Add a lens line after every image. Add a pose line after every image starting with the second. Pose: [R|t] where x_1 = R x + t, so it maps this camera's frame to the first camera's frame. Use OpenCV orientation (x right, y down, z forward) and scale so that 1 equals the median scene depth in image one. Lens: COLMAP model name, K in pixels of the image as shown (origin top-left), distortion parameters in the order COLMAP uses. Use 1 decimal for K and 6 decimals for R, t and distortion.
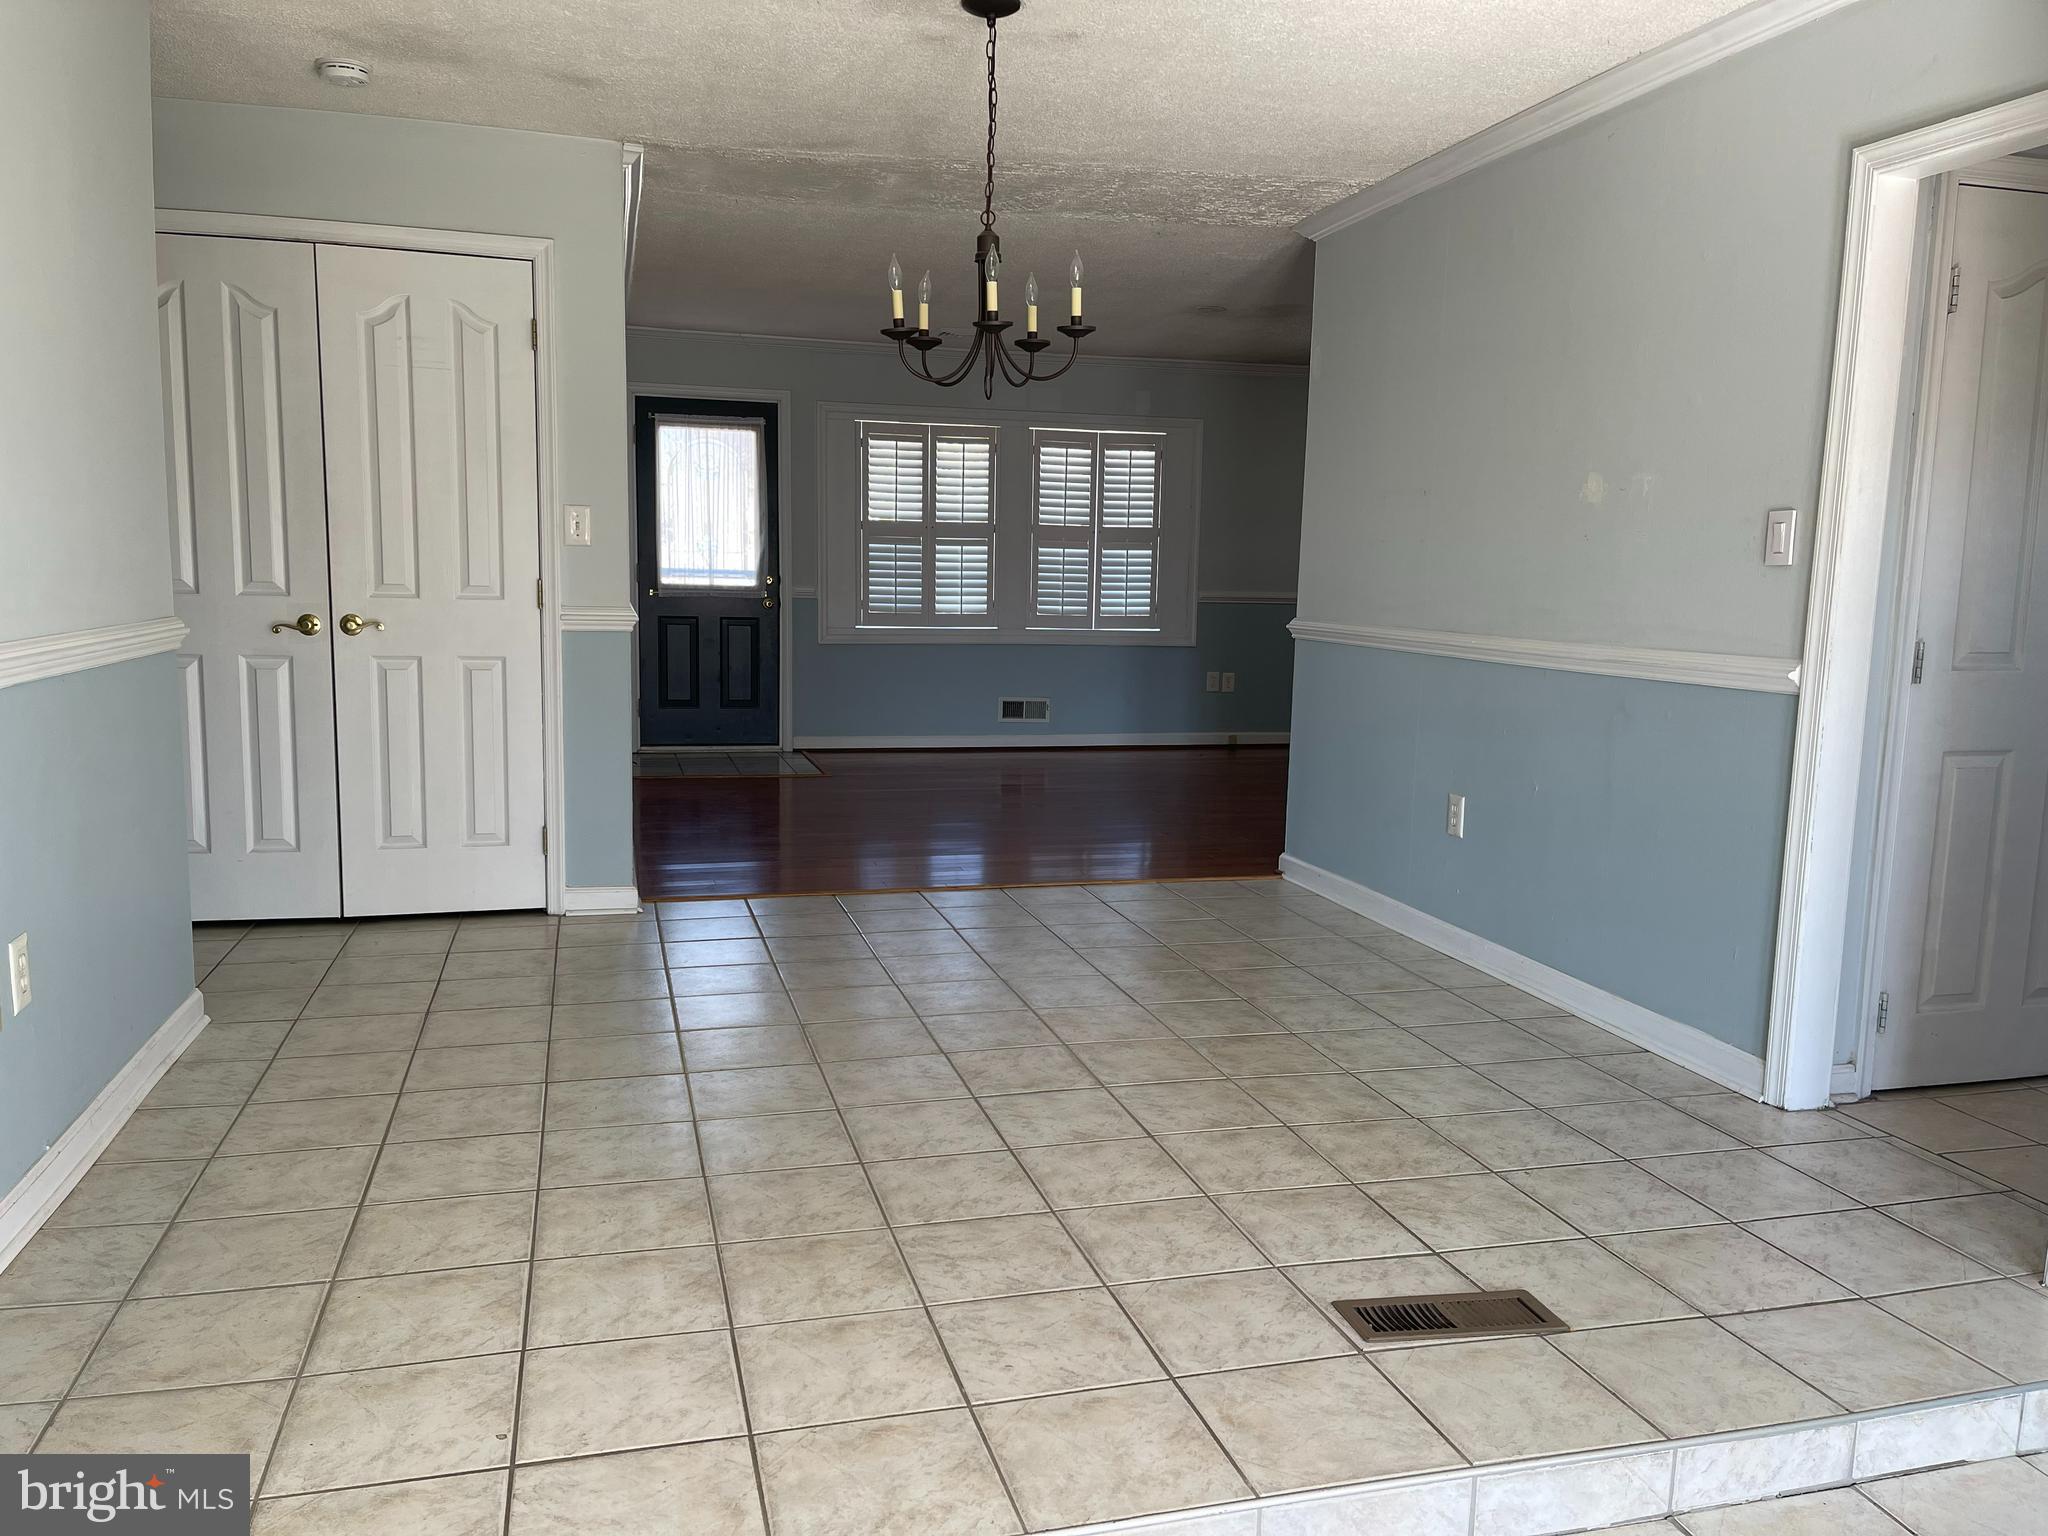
lens RADIAL K [[1544.3, 0, 1015.7], [0, 1544.3, 776.7], [0, 0, 1]] dist [0.069335, -0.088698]
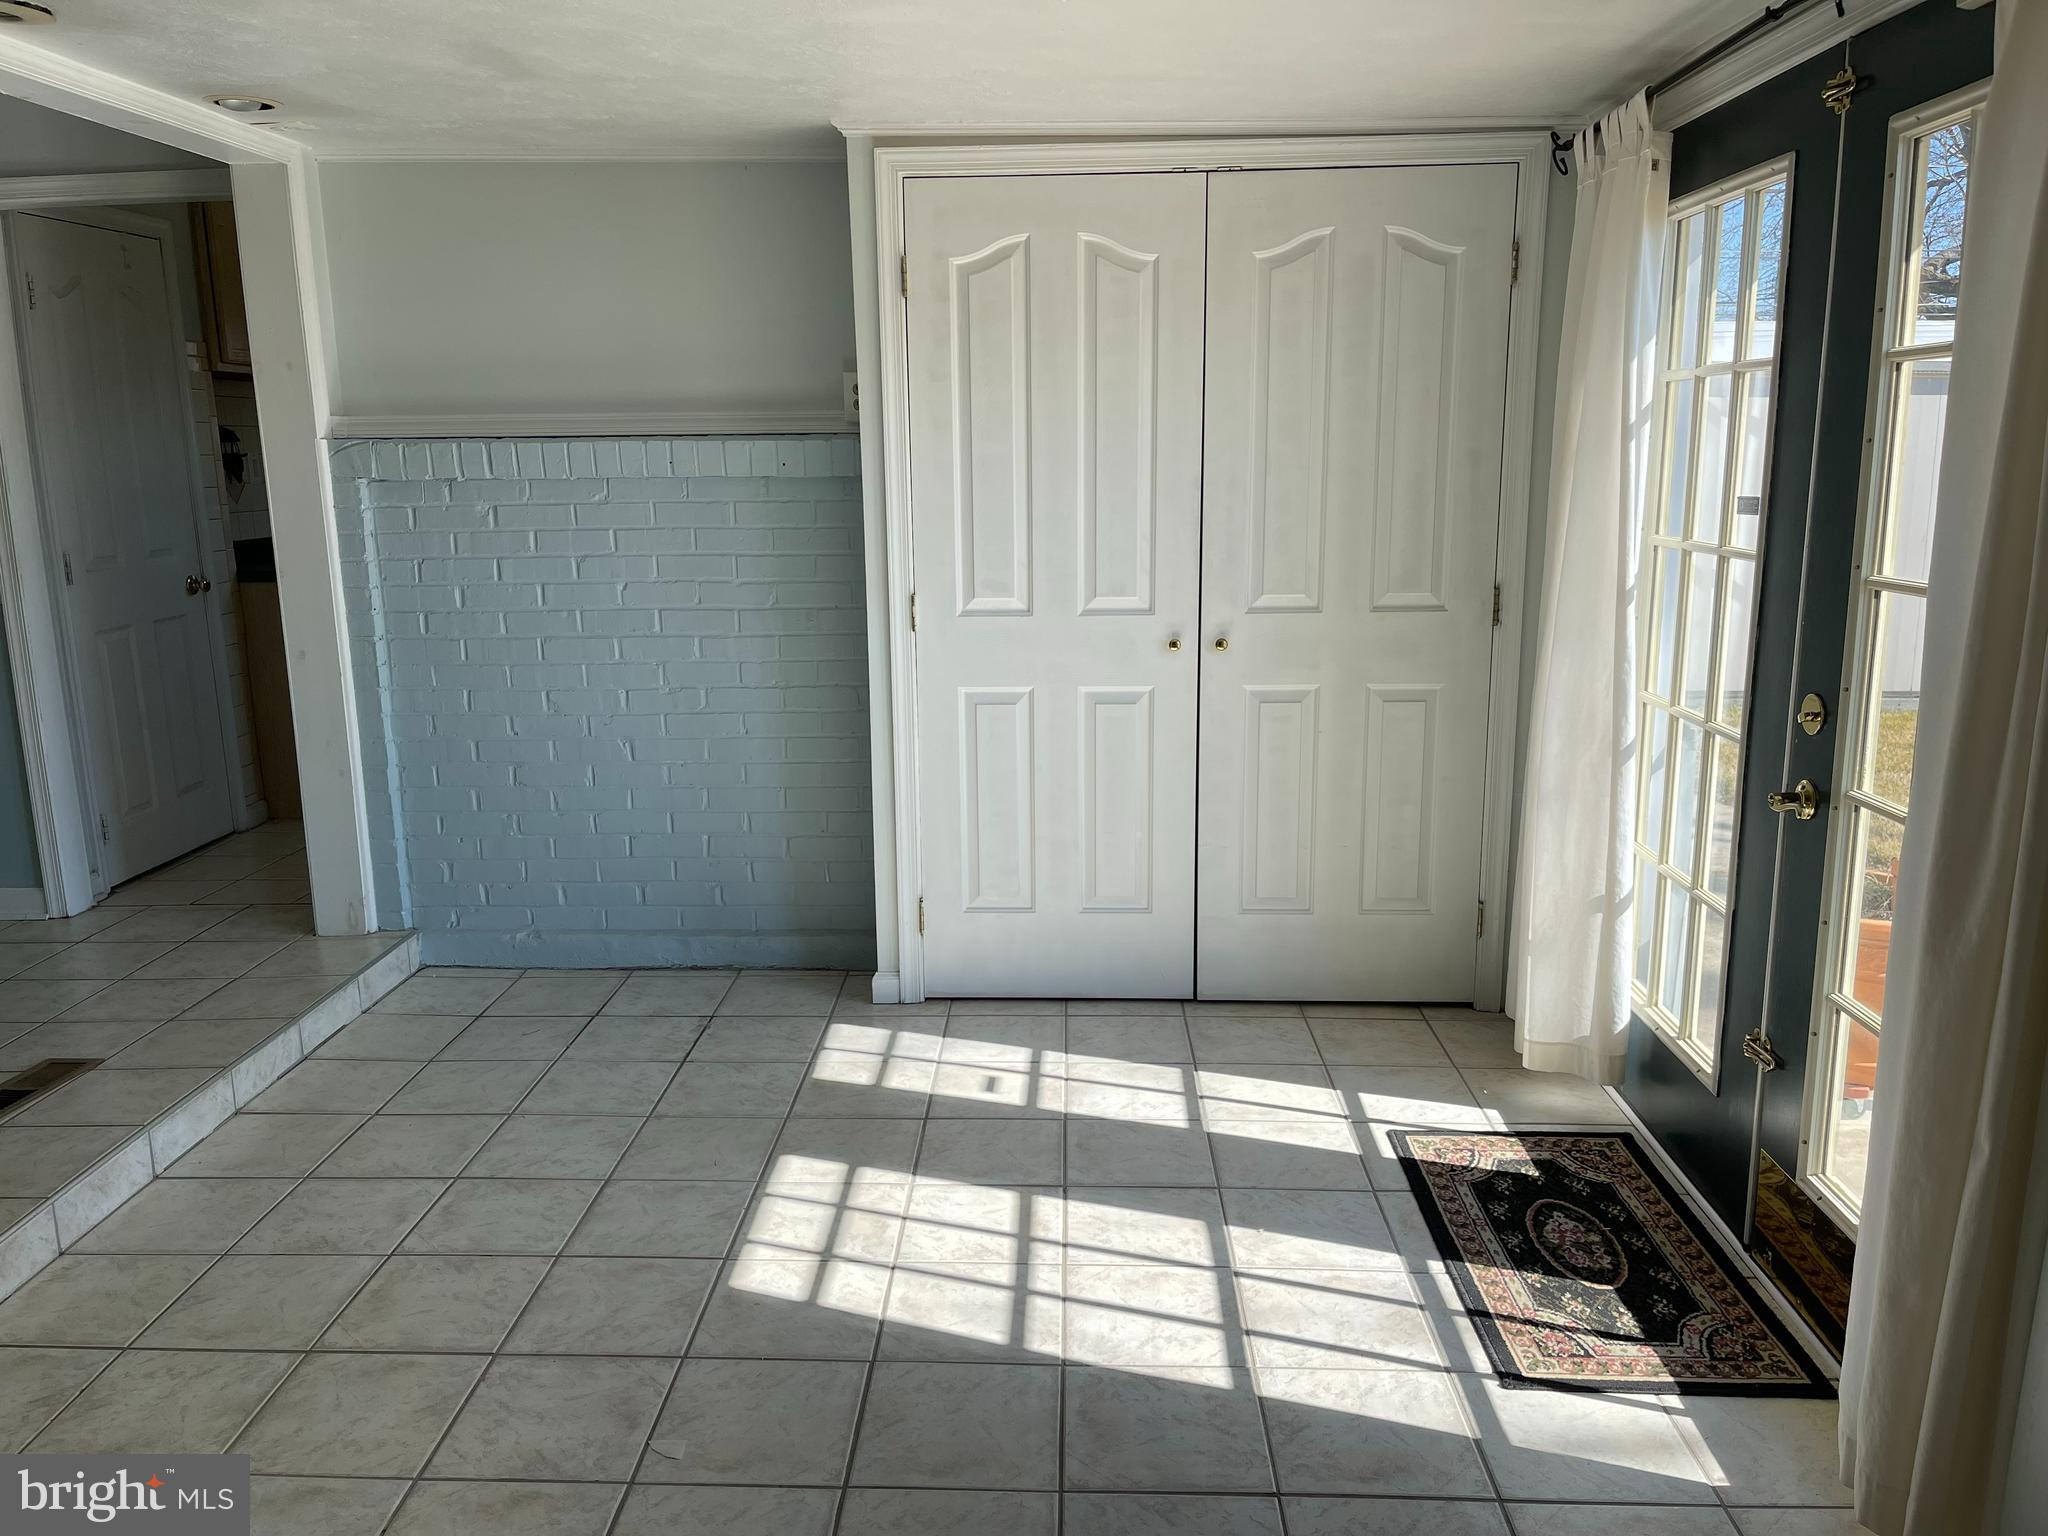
lens RADIAL K [[1544.3, 0, 1017.8], [0, 1544.3, 769.9], [0, 0, 1]] dist [0.069335, -0.088698]
pose [[0.293694, -0.219461, 0.930366, -0.298893], [0.154749, 0.971366, 0.180281, -0.013565], [-0.943290, 0.091025, 0.319245, -0.117708]]
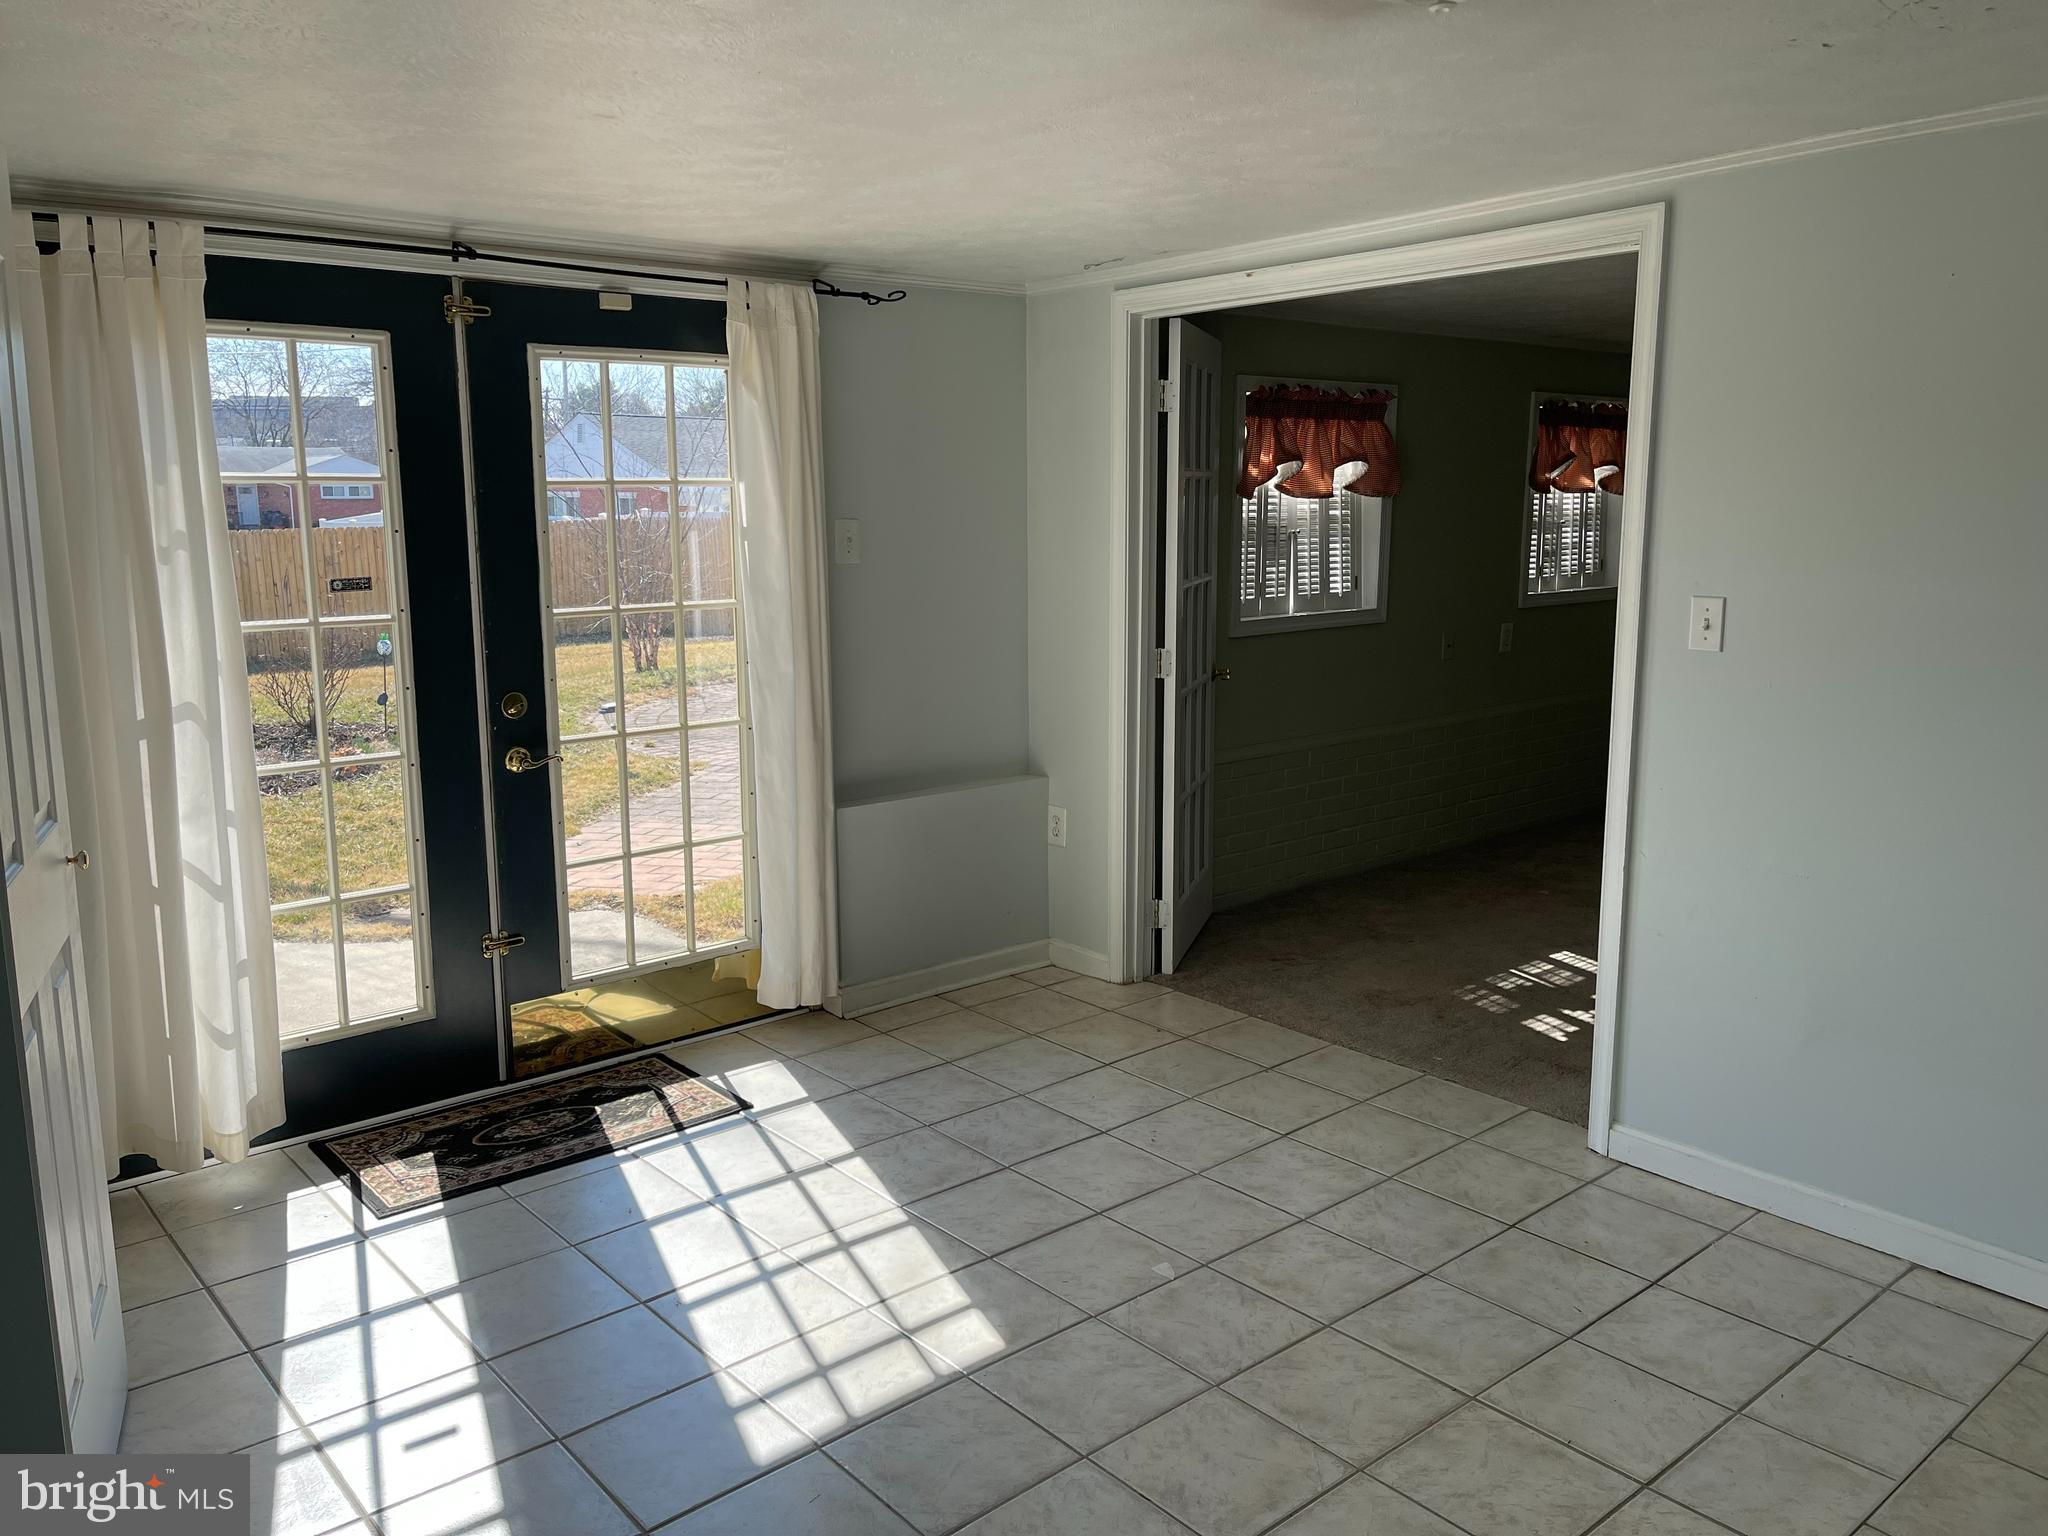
lens RADIAL K [[1544.3, 0, 1025.4], [0, 1544.3, 714.6], [0, 0, 1]] dist [0.069335, -0.088698]
pose [[-0.902554, 0.045518, -0.428164, 0.301209], [-0.078386, 0.960410, 0.267335, -0.116383], [0.423382, 0.274846, -0.863254, 0.530476]]
